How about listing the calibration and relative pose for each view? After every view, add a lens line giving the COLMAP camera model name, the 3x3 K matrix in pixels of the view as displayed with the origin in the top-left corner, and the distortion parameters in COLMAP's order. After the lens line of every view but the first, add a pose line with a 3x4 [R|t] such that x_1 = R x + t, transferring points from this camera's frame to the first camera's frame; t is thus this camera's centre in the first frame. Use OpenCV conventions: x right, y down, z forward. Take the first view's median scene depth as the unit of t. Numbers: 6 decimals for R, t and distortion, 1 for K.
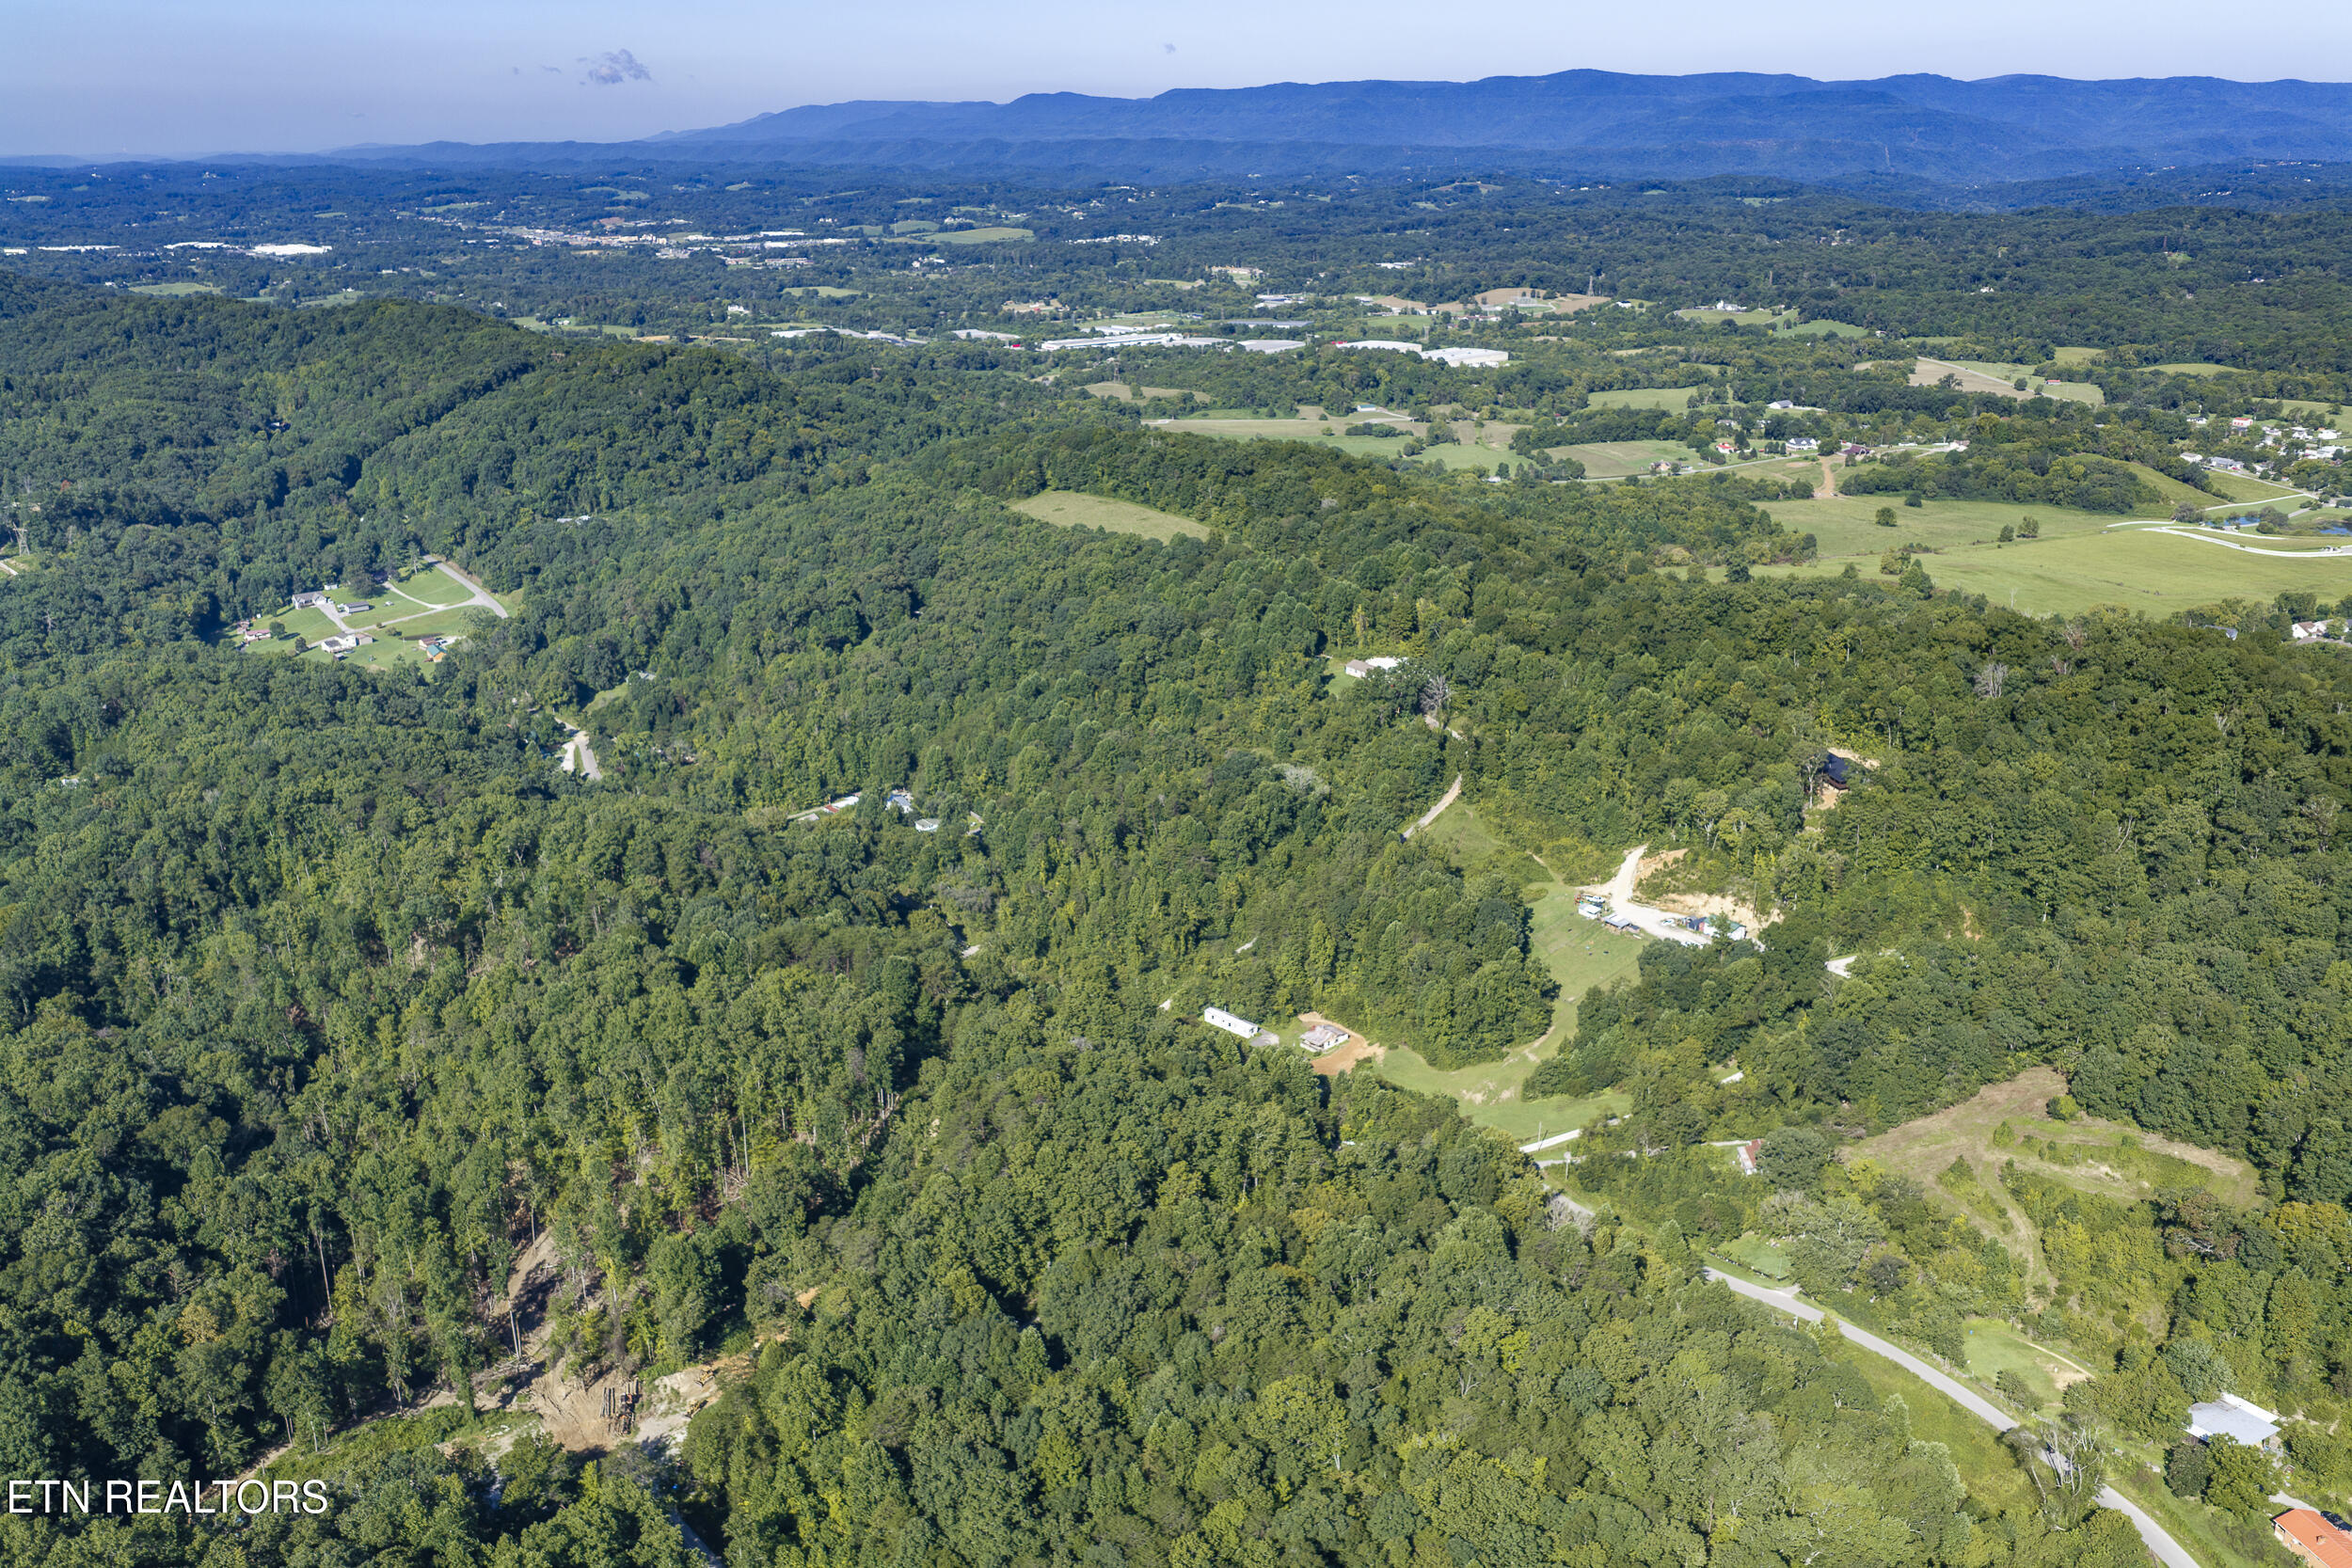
lens RADIAL K [[1955.1, 0, 1177.9], [0, 1955.1, 789.2], [0, 0, 1]] dist [0.014655, -0.023306]
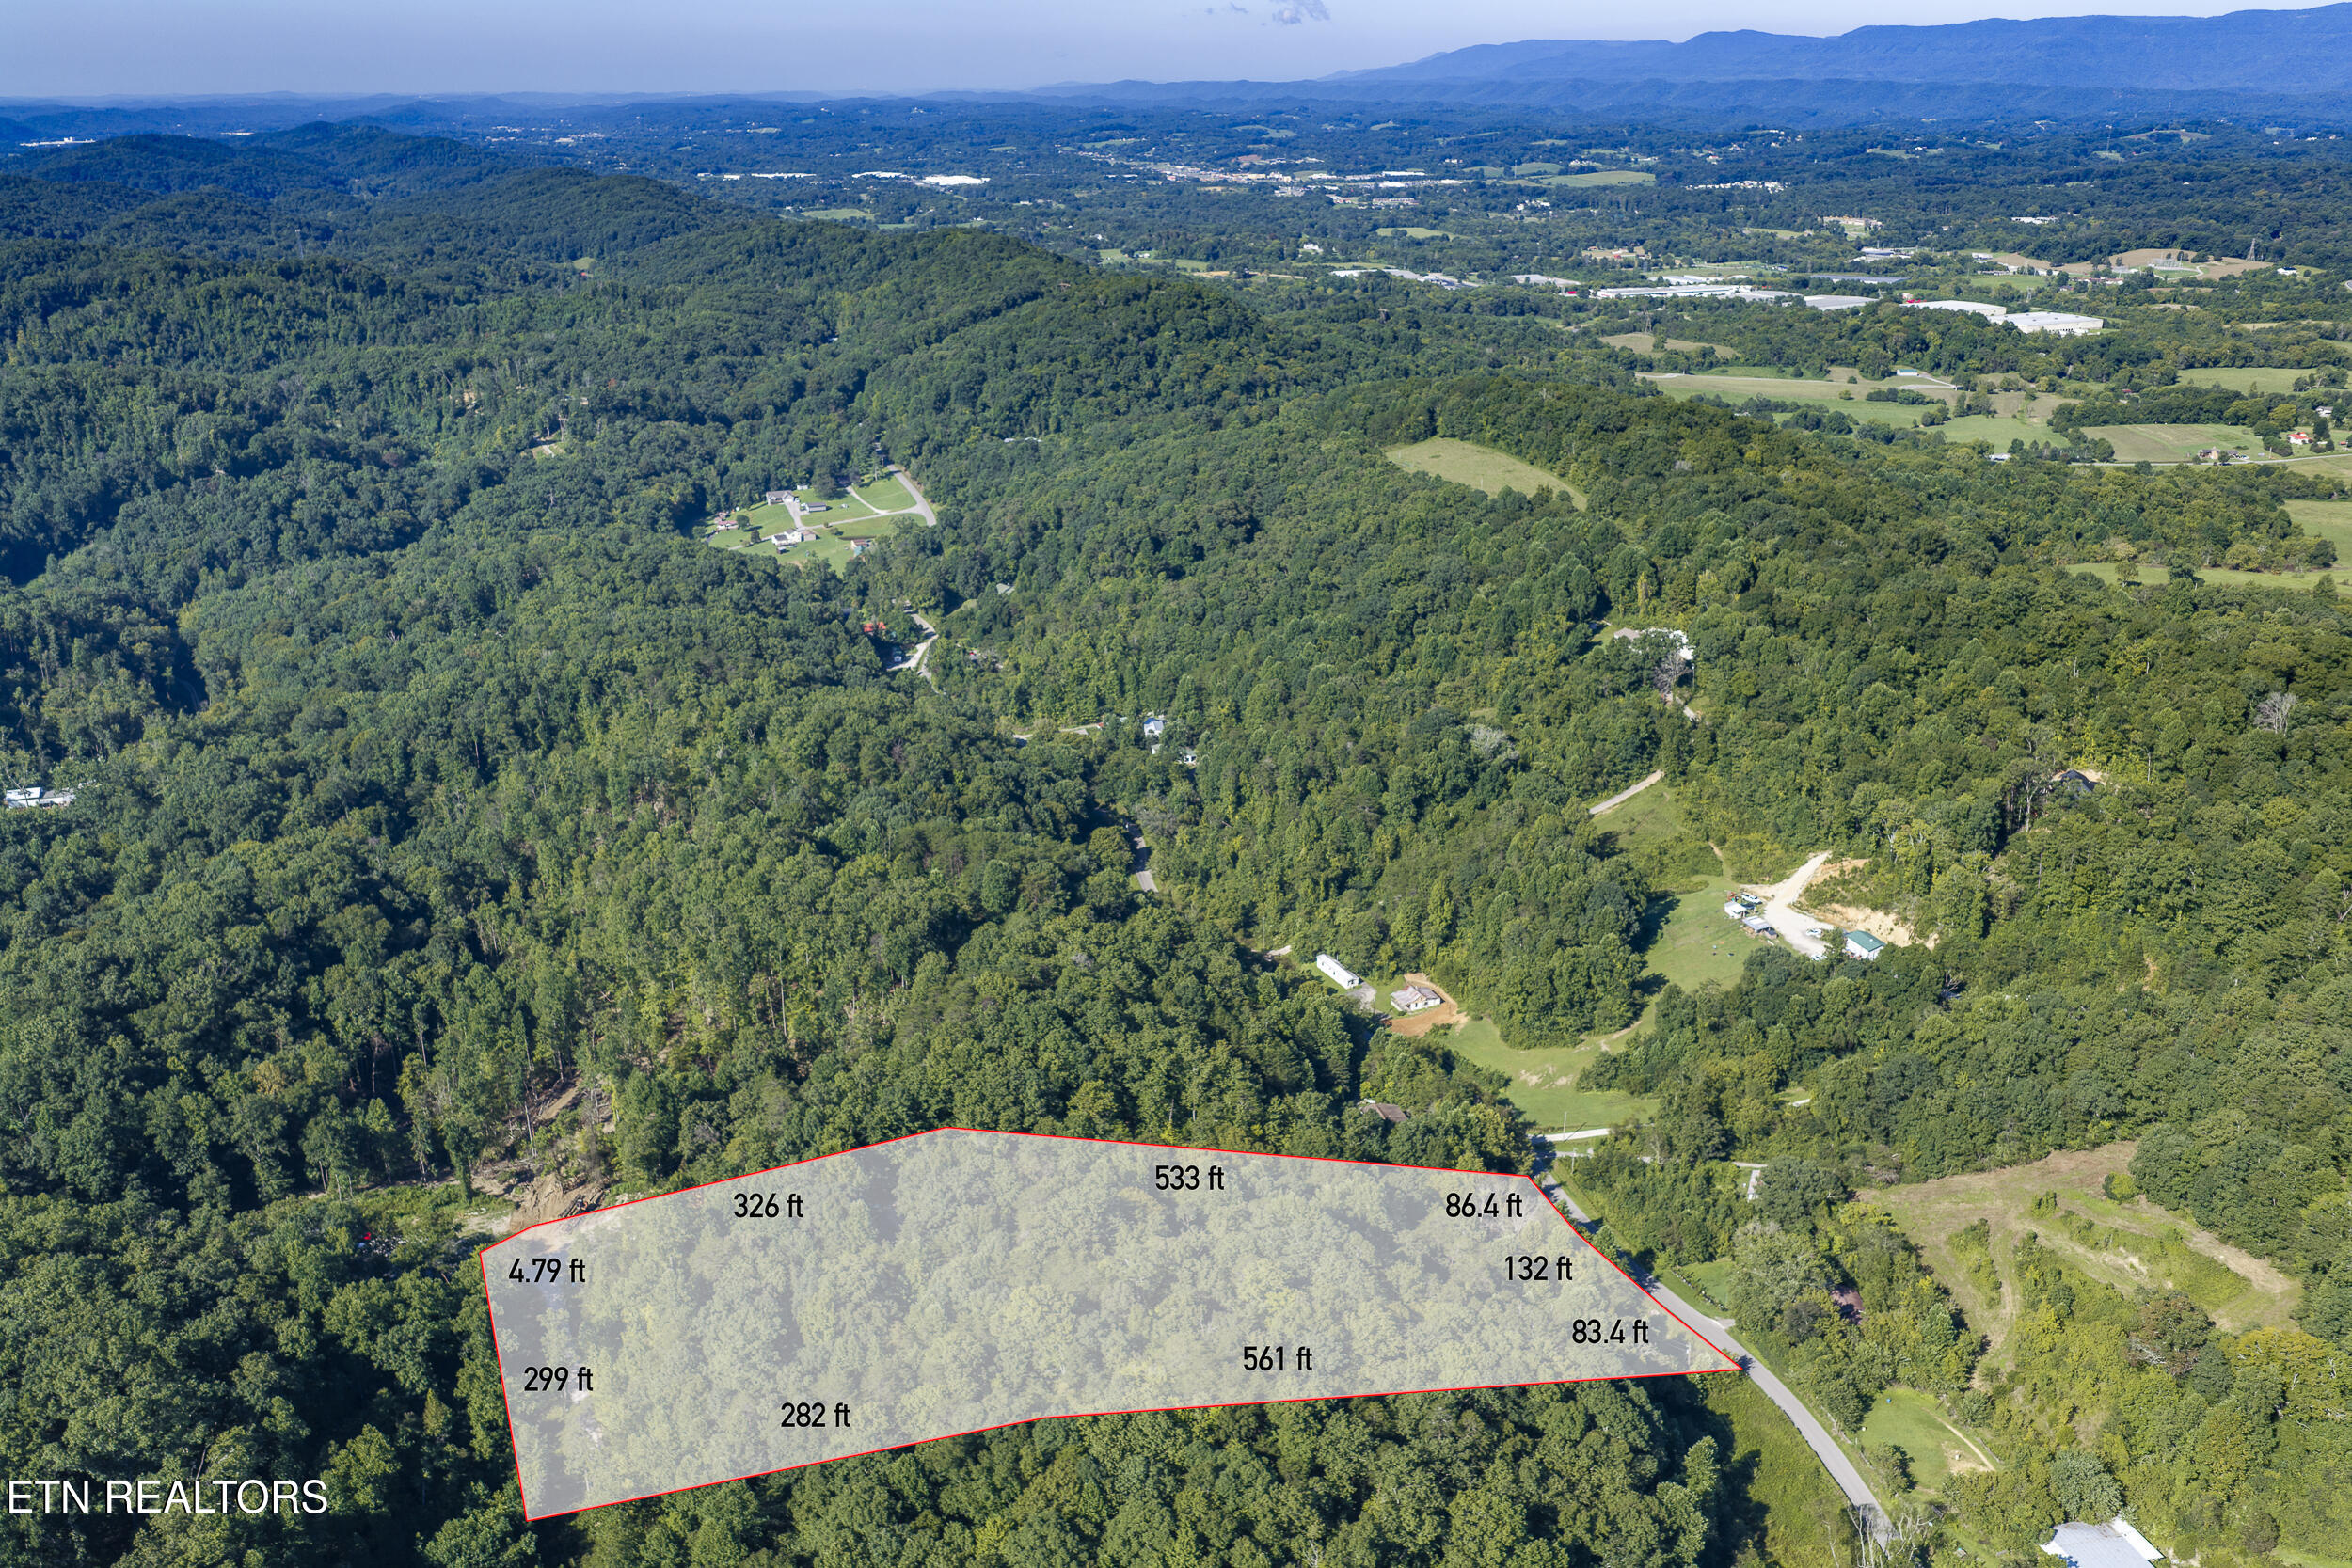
lens RADIAL K [[1955.1, 0, 1168.9], [0, 1955.1, 785.9], [0, 0, 1]] dist [0.014655, -0.023306]
pose [[0.946413, 0.113050, -0.302525, 0.140977], [-0.105161, 0.993555, 0.042296, -0.005045], [0.305357, -0.008215, 0.952203, 0.011493]]
